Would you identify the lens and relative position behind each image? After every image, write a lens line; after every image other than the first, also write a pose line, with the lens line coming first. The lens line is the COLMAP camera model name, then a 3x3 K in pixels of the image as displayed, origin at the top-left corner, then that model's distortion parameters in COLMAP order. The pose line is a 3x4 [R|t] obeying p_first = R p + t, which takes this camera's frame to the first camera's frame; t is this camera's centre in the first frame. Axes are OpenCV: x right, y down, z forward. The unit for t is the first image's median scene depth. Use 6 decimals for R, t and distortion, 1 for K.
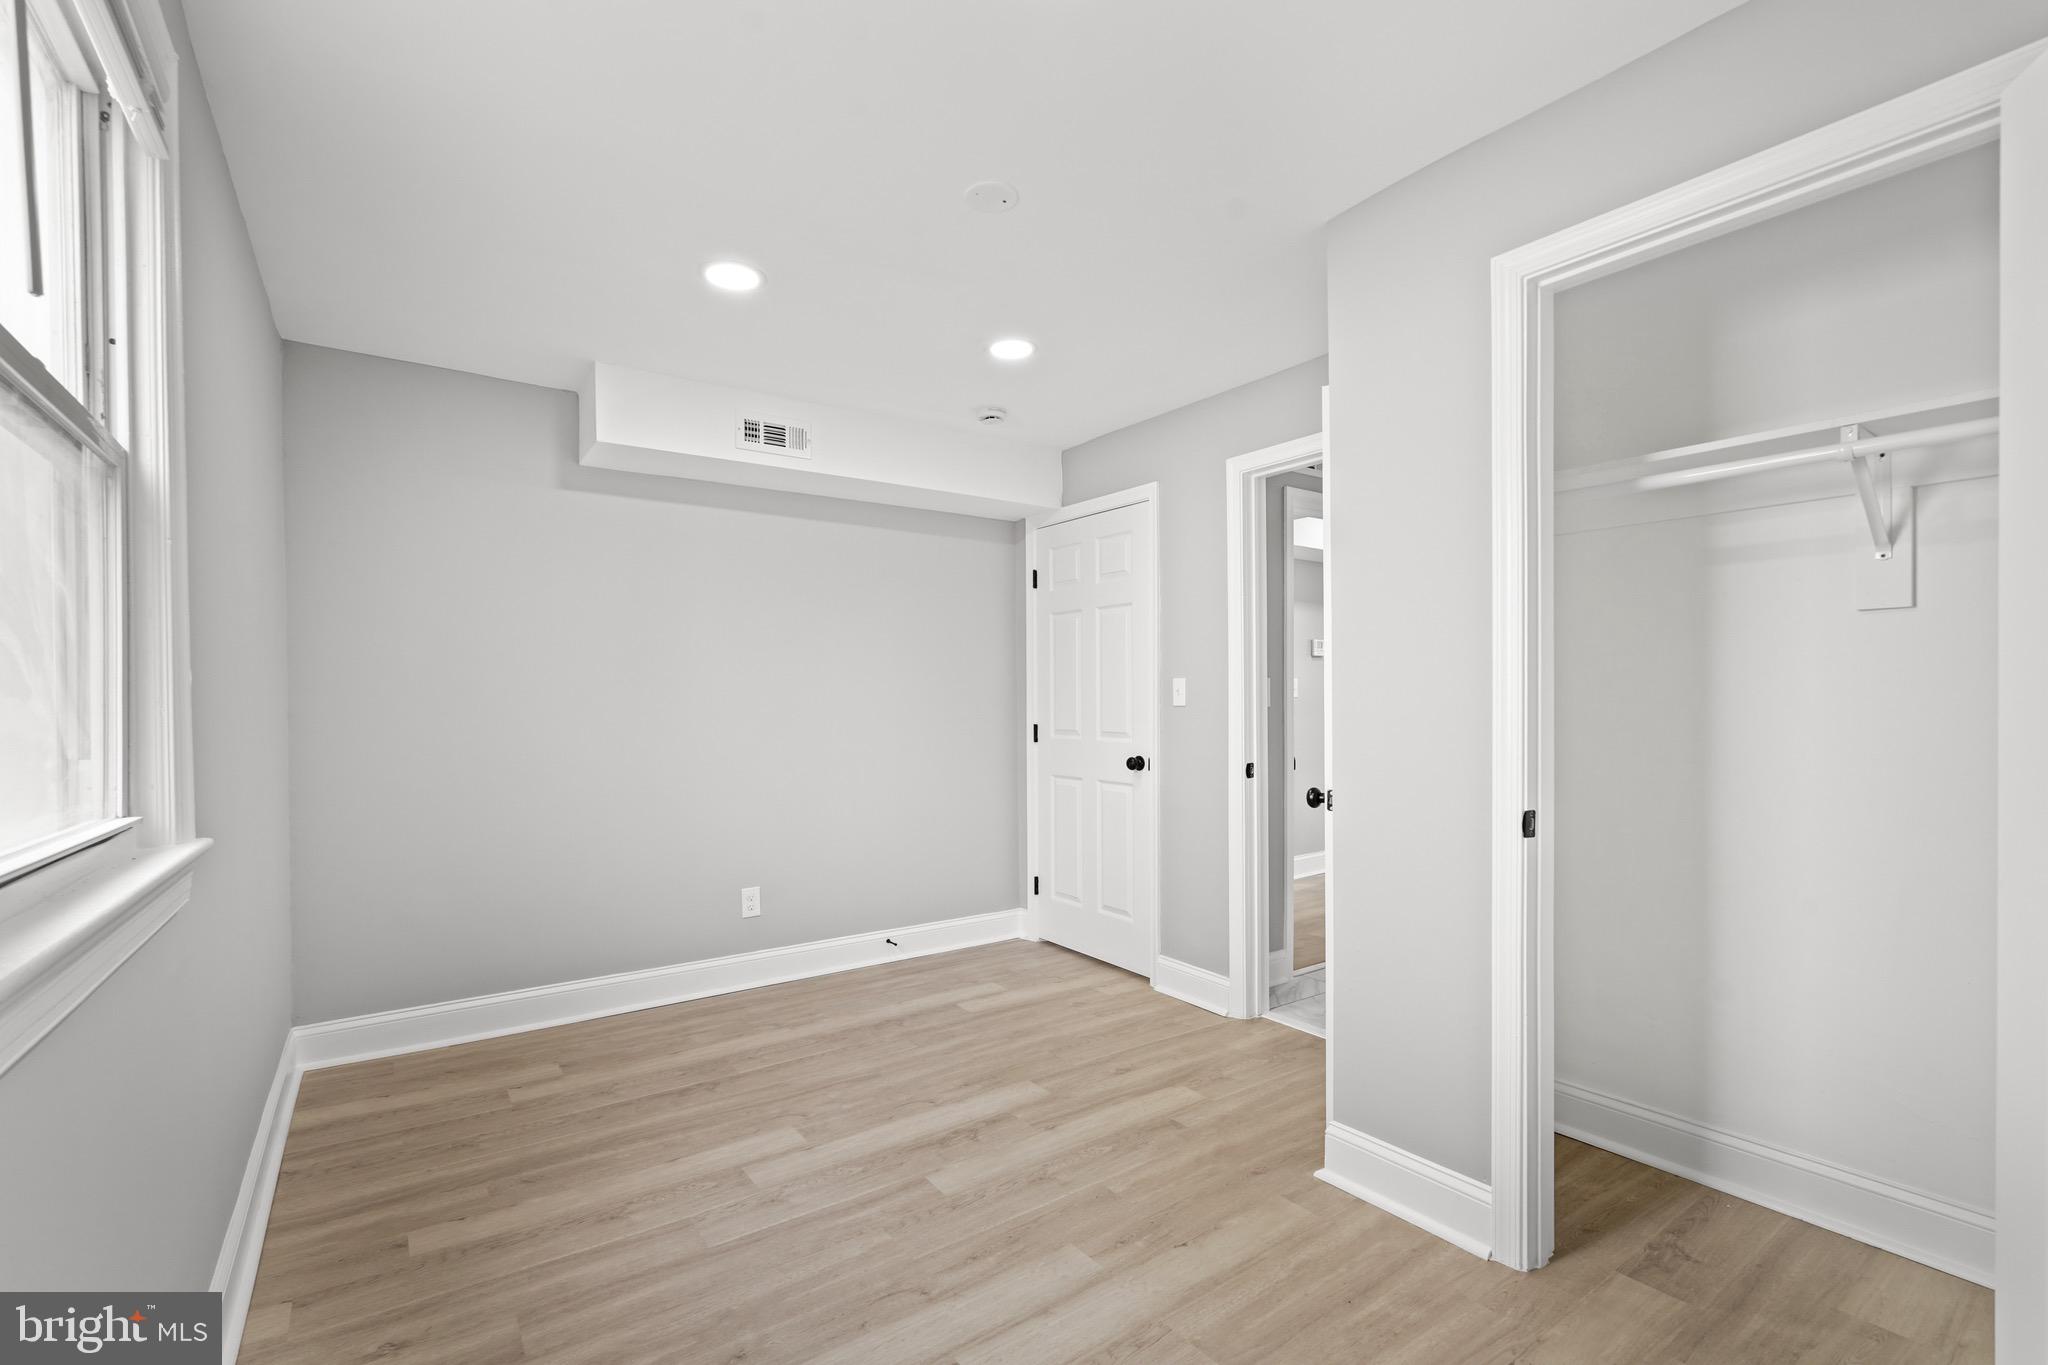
lens RADIAL K [[919.4, 0, 1022.5], [0, 919.4, 677.7], [0, 0, 1]] dist [0.001182, 0.000480]
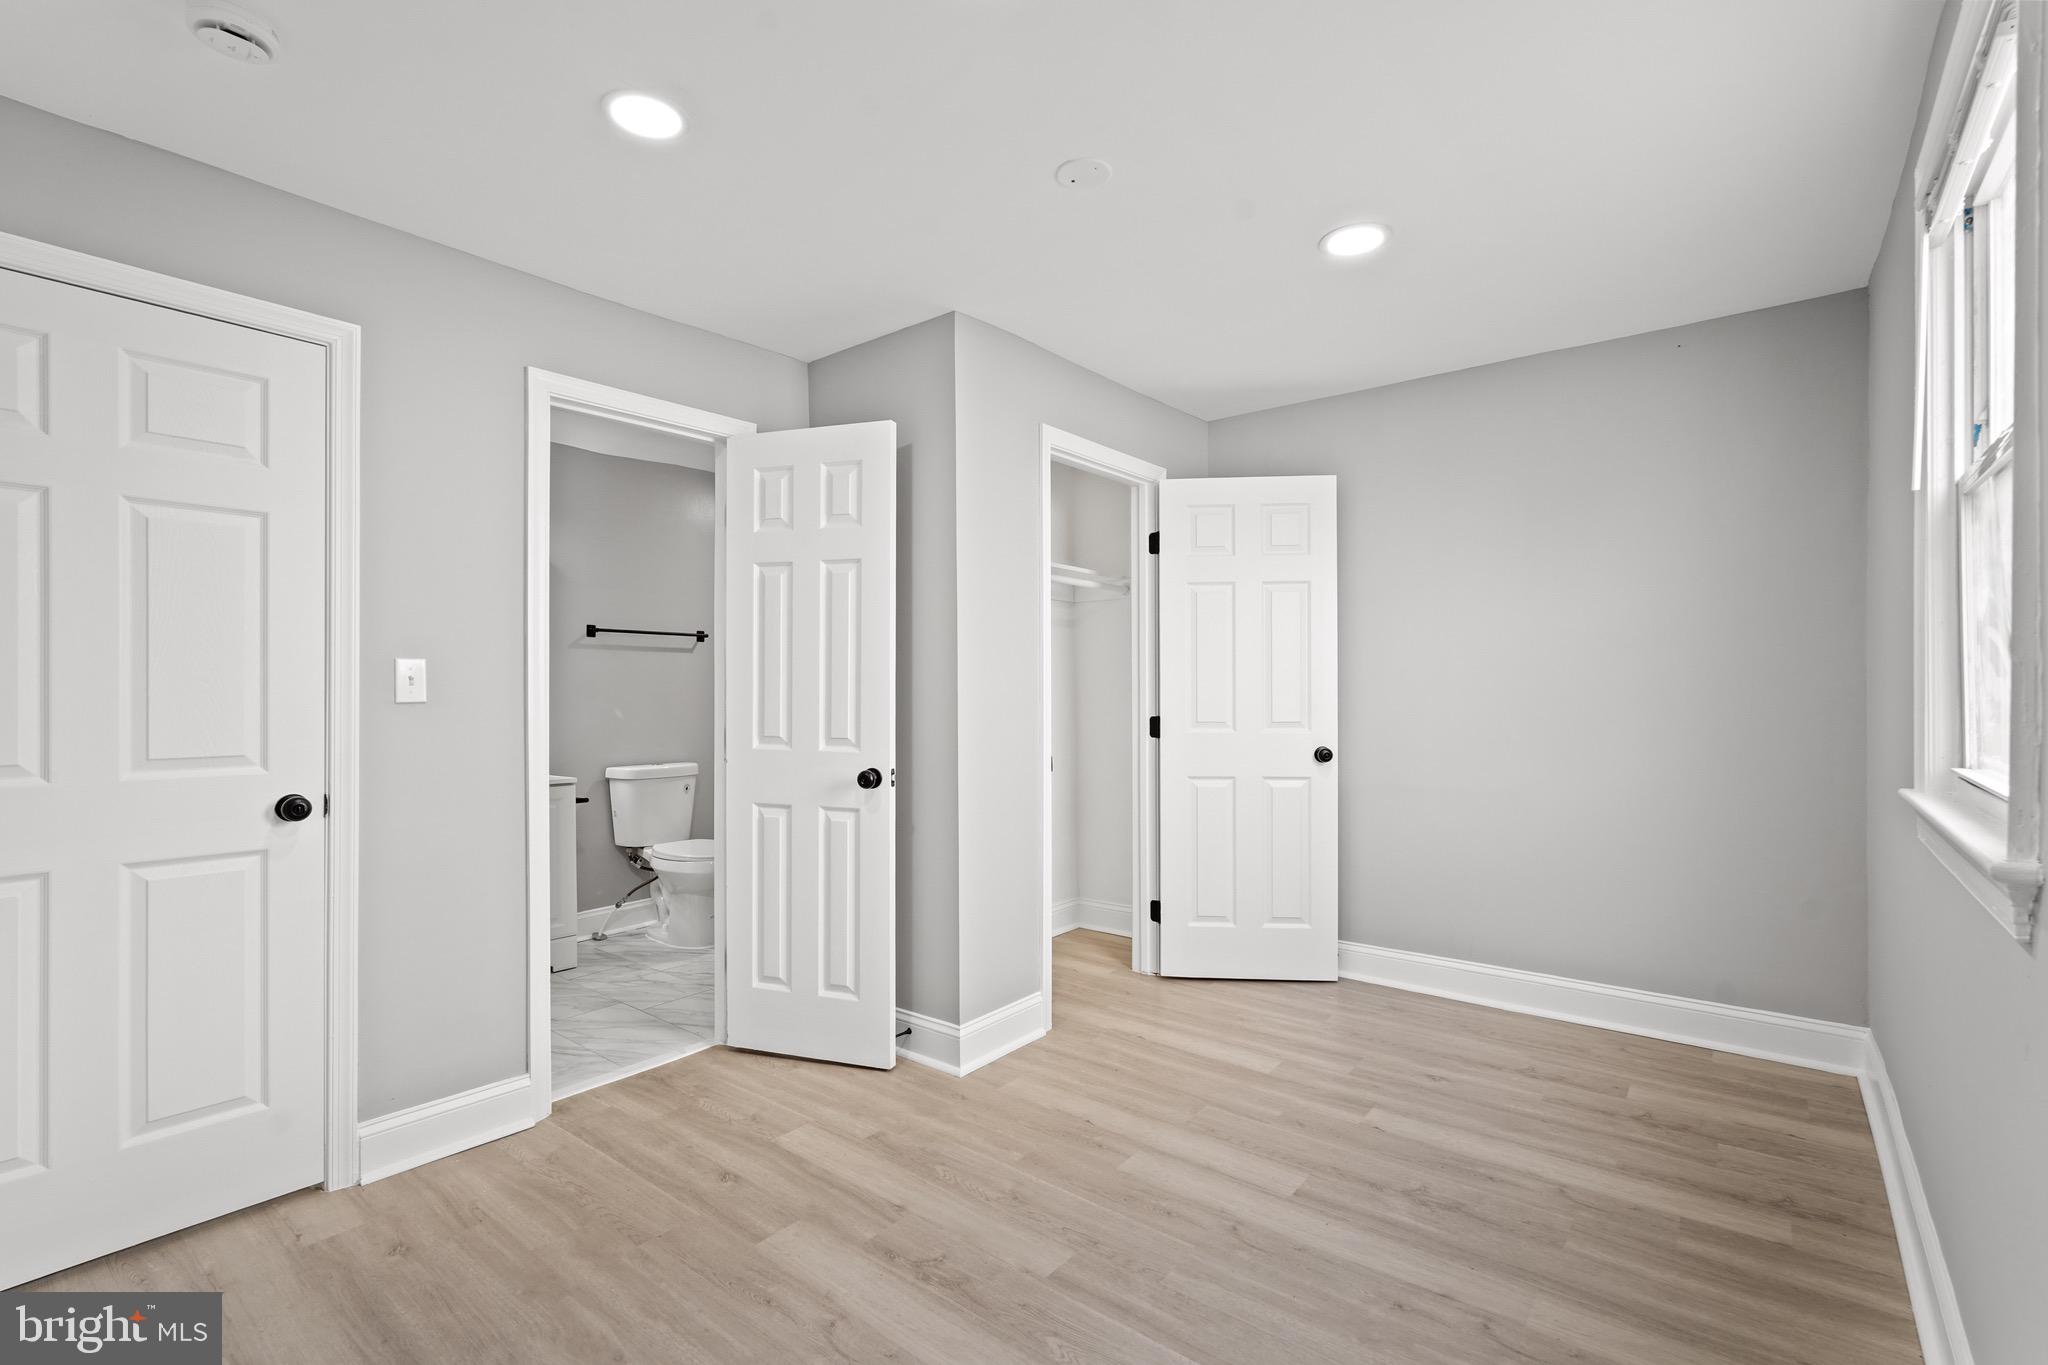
lens RADIAL K [[909.9, 0, 1014.1], [0, 909.9, 663.8], [0, 0, 1]] dist [-0.024114, 0.013986]
pose [[-0.268528, 0.040784, 0.962408, -0.792850], [-0.017901, 0.998720, -0.047317, 0.038356], [-0.963106, -0.029934, -0.267454, 1.126853]]
